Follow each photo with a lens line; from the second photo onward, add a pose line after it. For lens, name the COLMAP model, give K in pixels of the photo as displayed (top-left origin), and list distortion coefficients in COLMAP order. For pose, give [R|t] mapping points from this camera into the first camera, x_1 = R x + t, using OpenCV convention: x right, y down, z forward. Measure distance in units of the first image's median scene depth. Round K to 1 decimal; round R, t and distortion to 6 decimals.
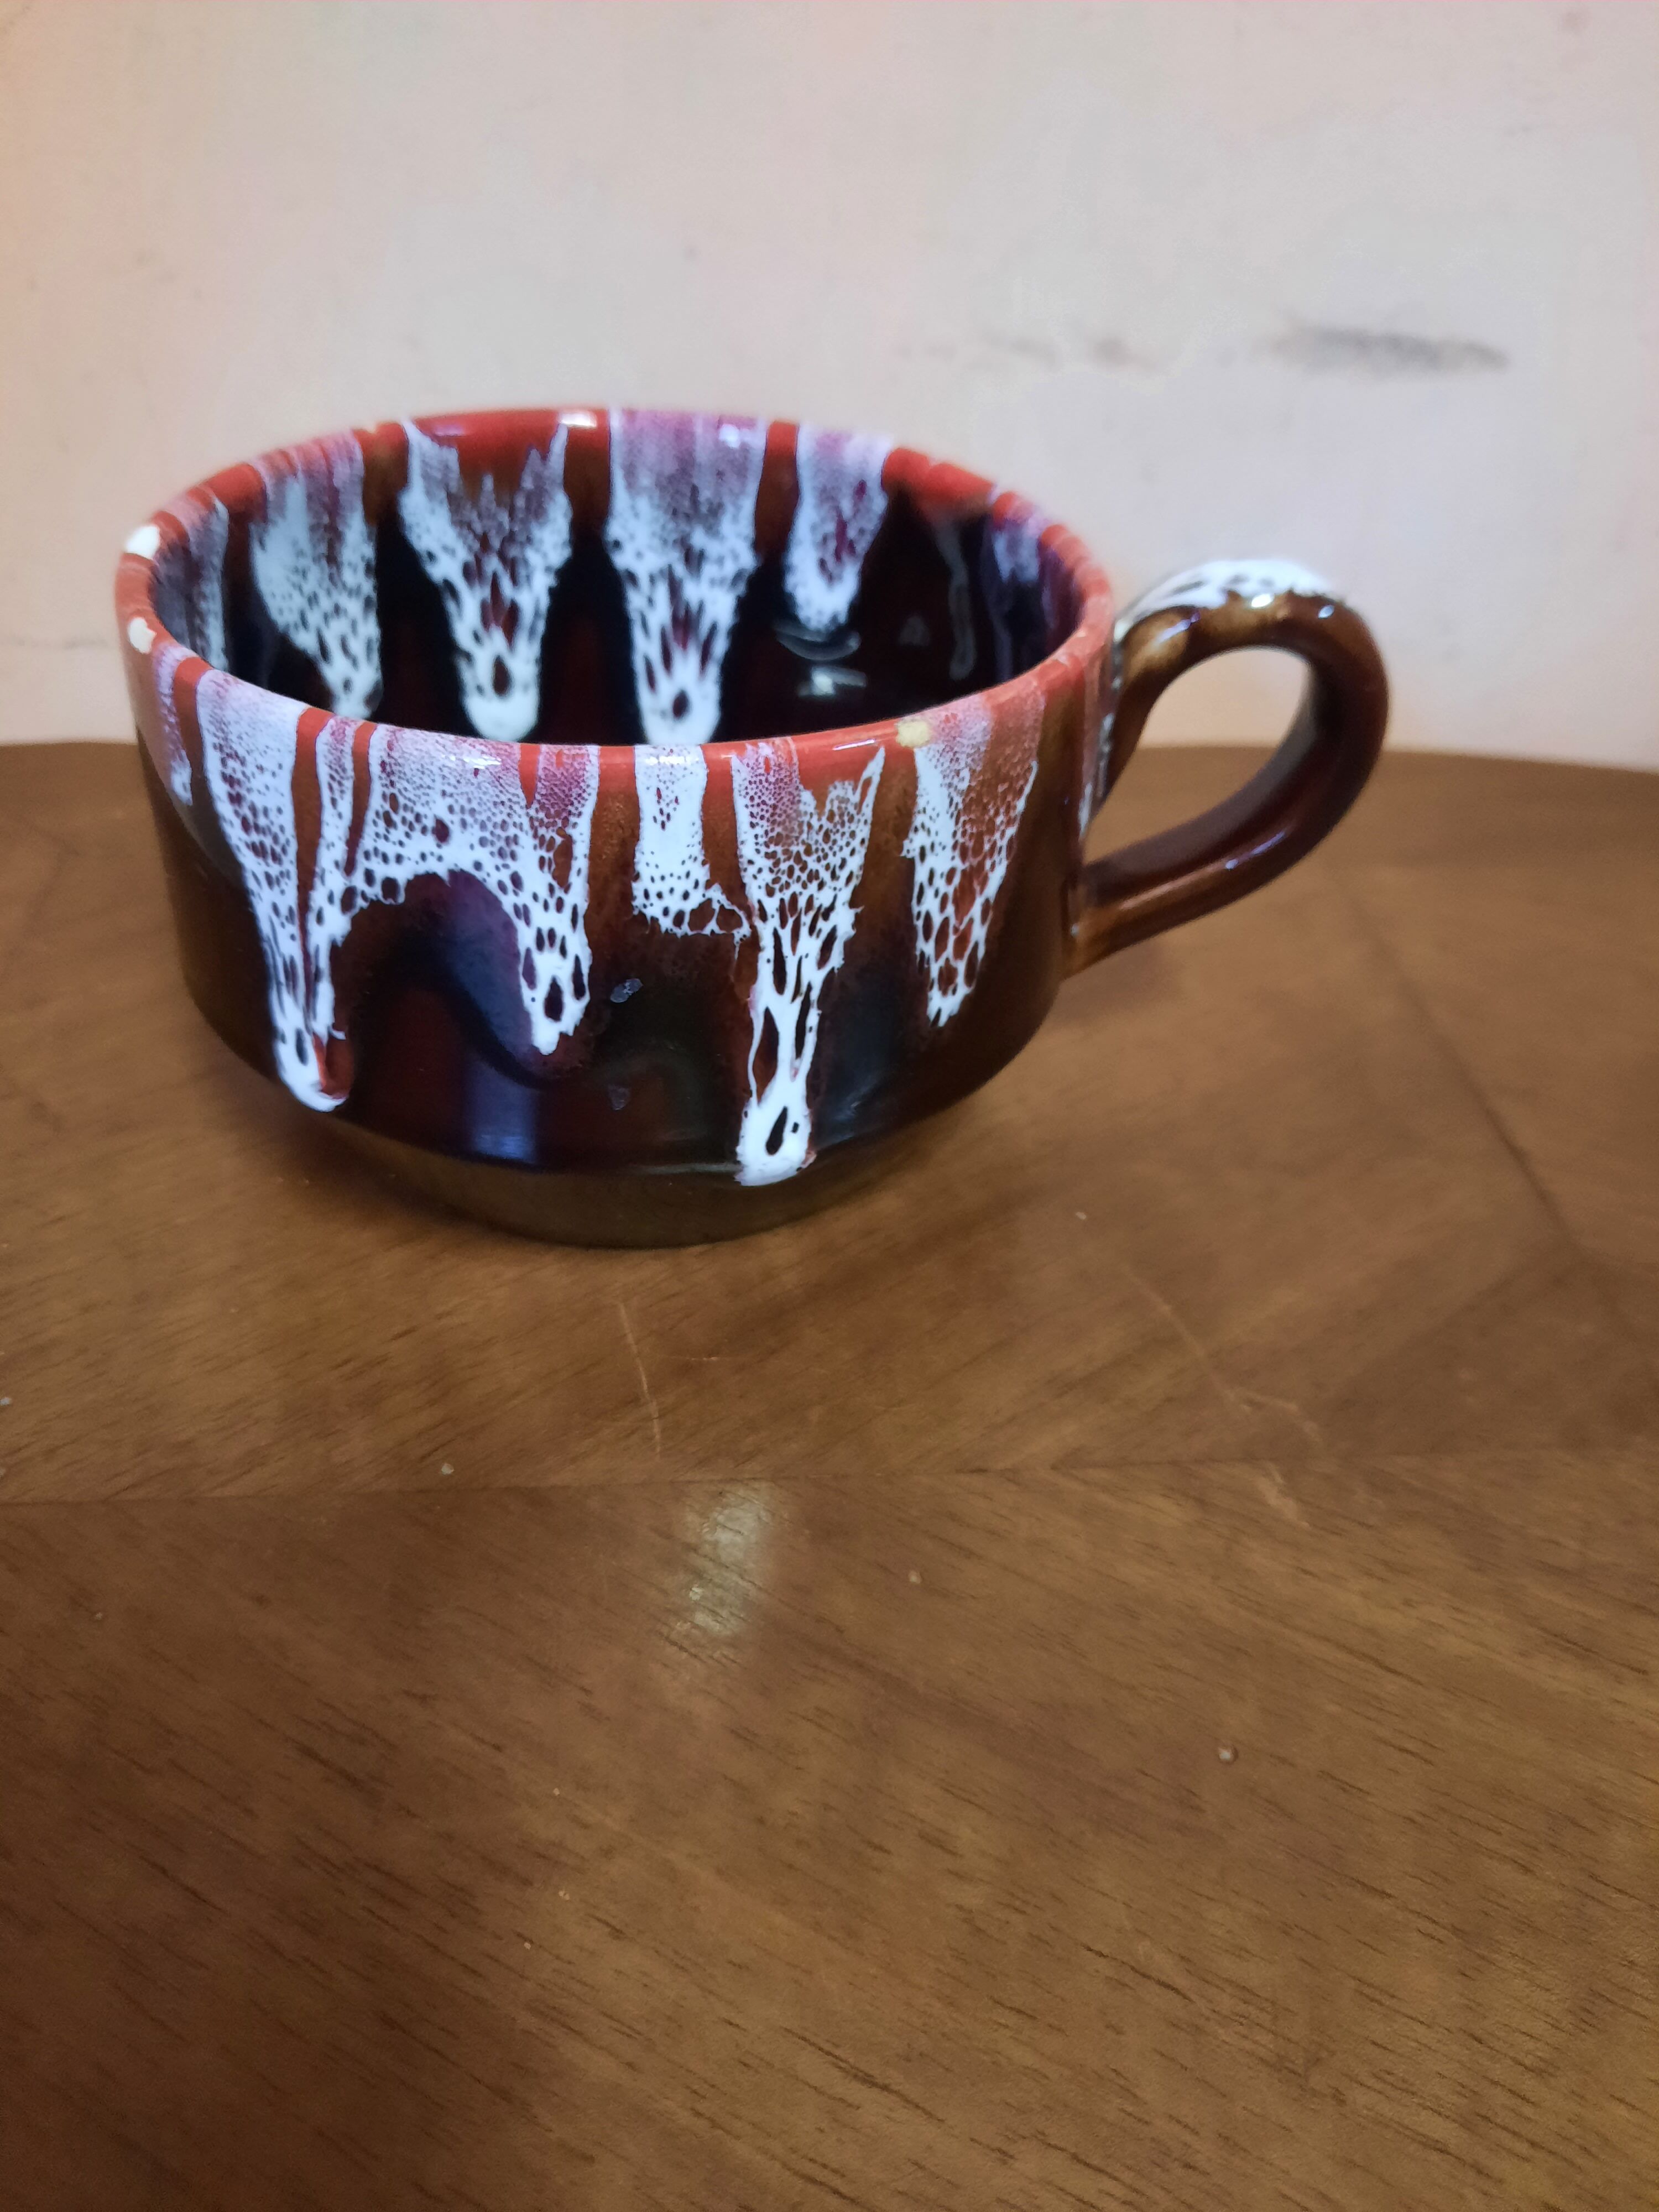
lens RADIAL K [[1690.1, 0, 829.5], [0, 1690.1, 1106.0], [0, 0, 1]] dist [-0.010990, -0.007533]
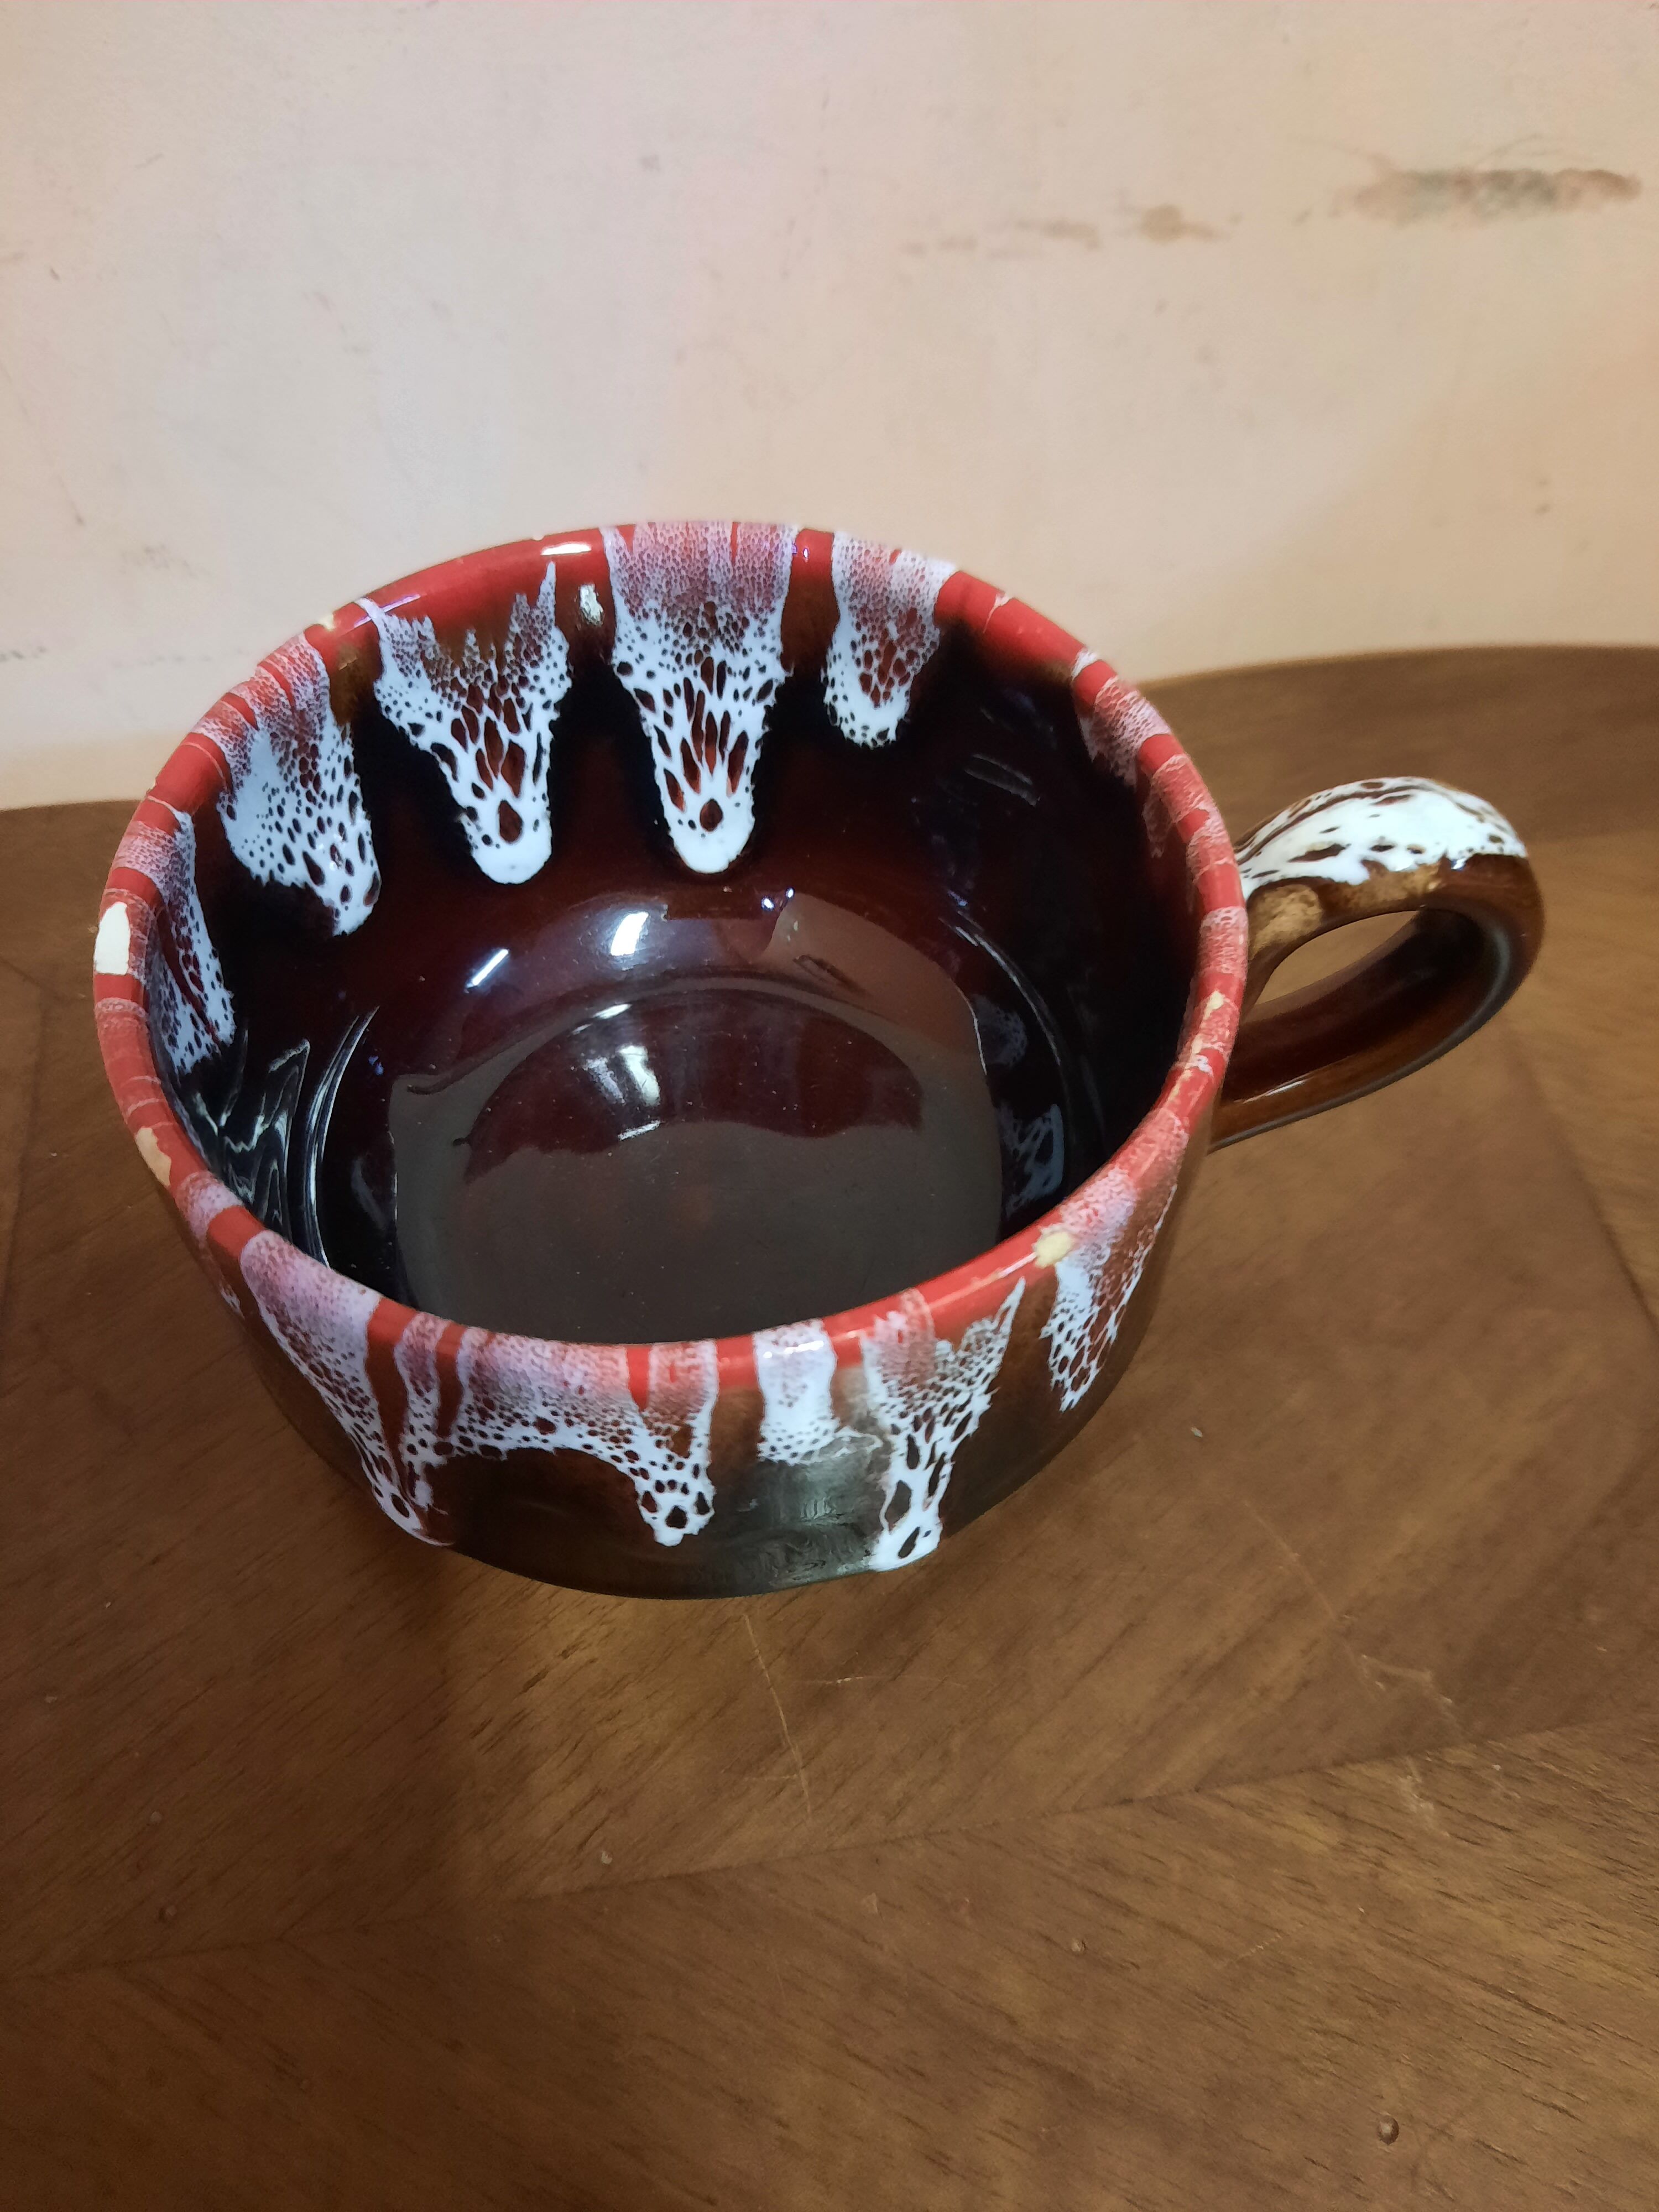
lens RADIAL K [[1683.6, 0, 835.6], [0, 1683.6, 1114.1], [0, 0, 1]] dist [0.005653, -0.038543]
pose [[0.996617, -0.082179, 0.000859, -0.053328], [0.078494, 0.954927, 0.286273, -0.492365], [-0.024346, -0.285237, 0.958148, 0.154693]]
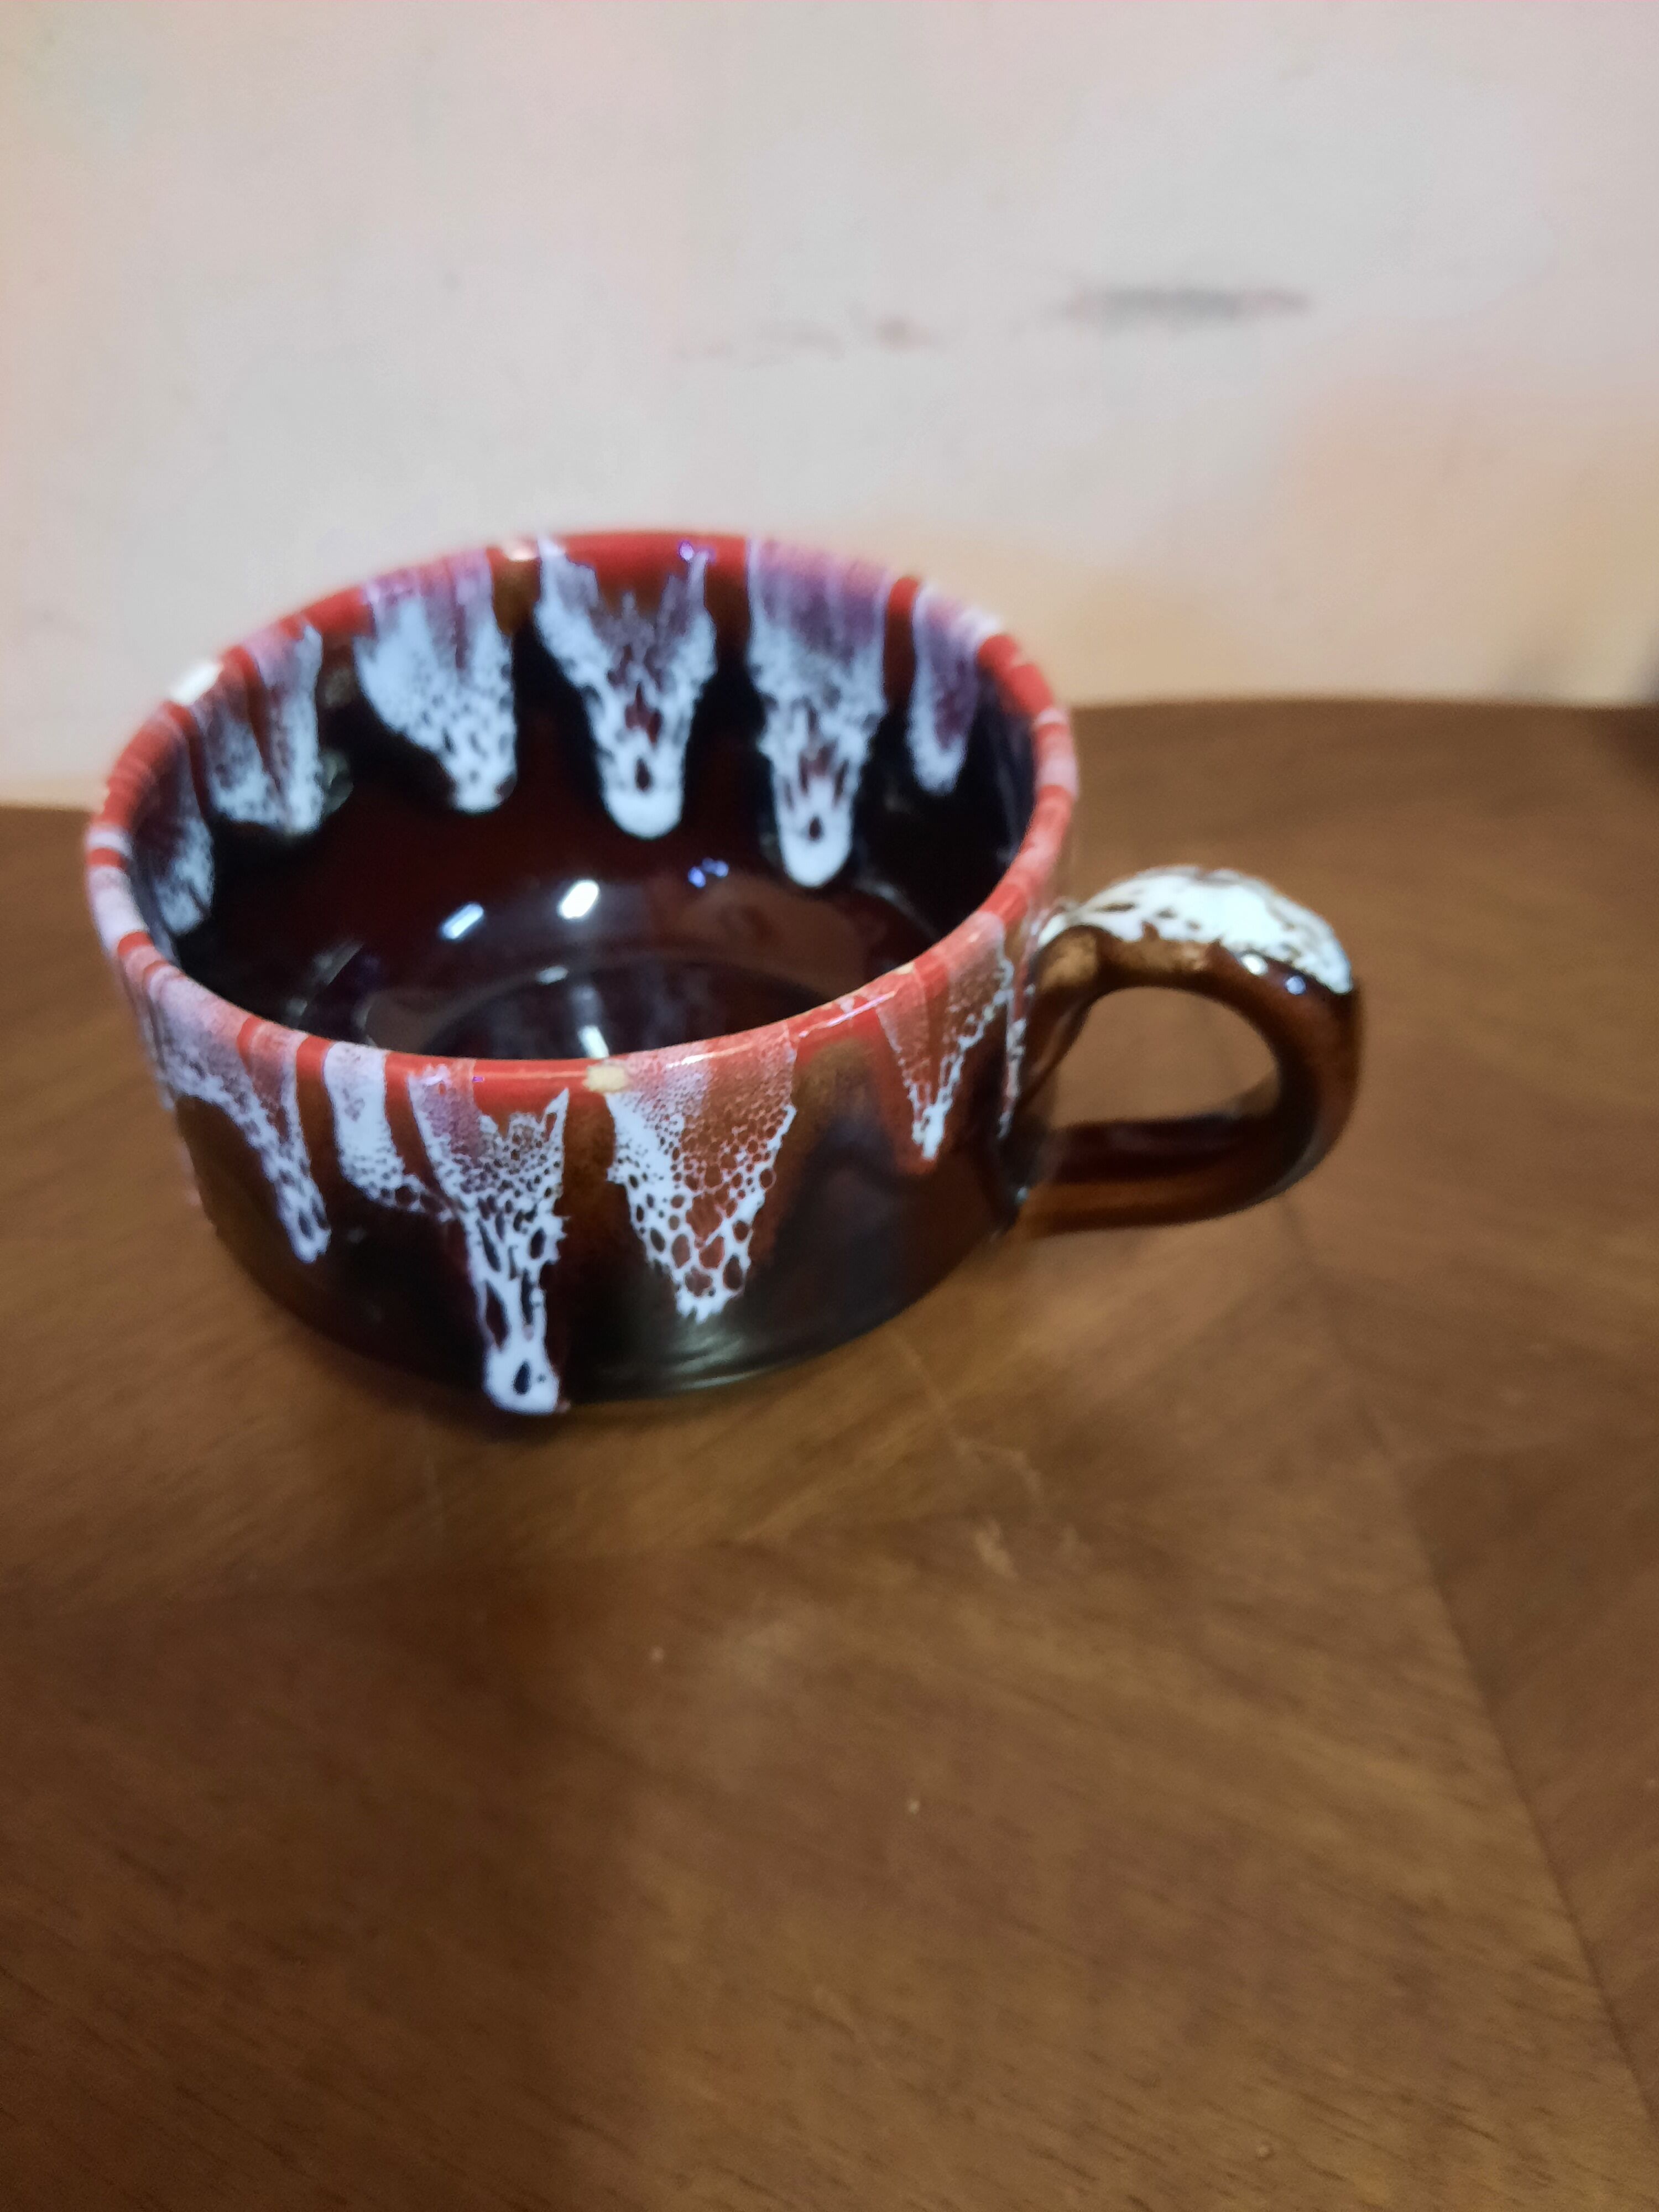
lens RADIAL K [[1690.1, 0, 829.5], [0, 1690.1, 1106.0], [0, 0, 1]] dist [-0.010990, -0.007533]
pose [[0.894053, 0.255748, -0.367779, 0.473894], [-0.213804, 0.965080, 0.151355, -0.340515], [0.393645, -0.056687, 0.917513, 0.133441]]
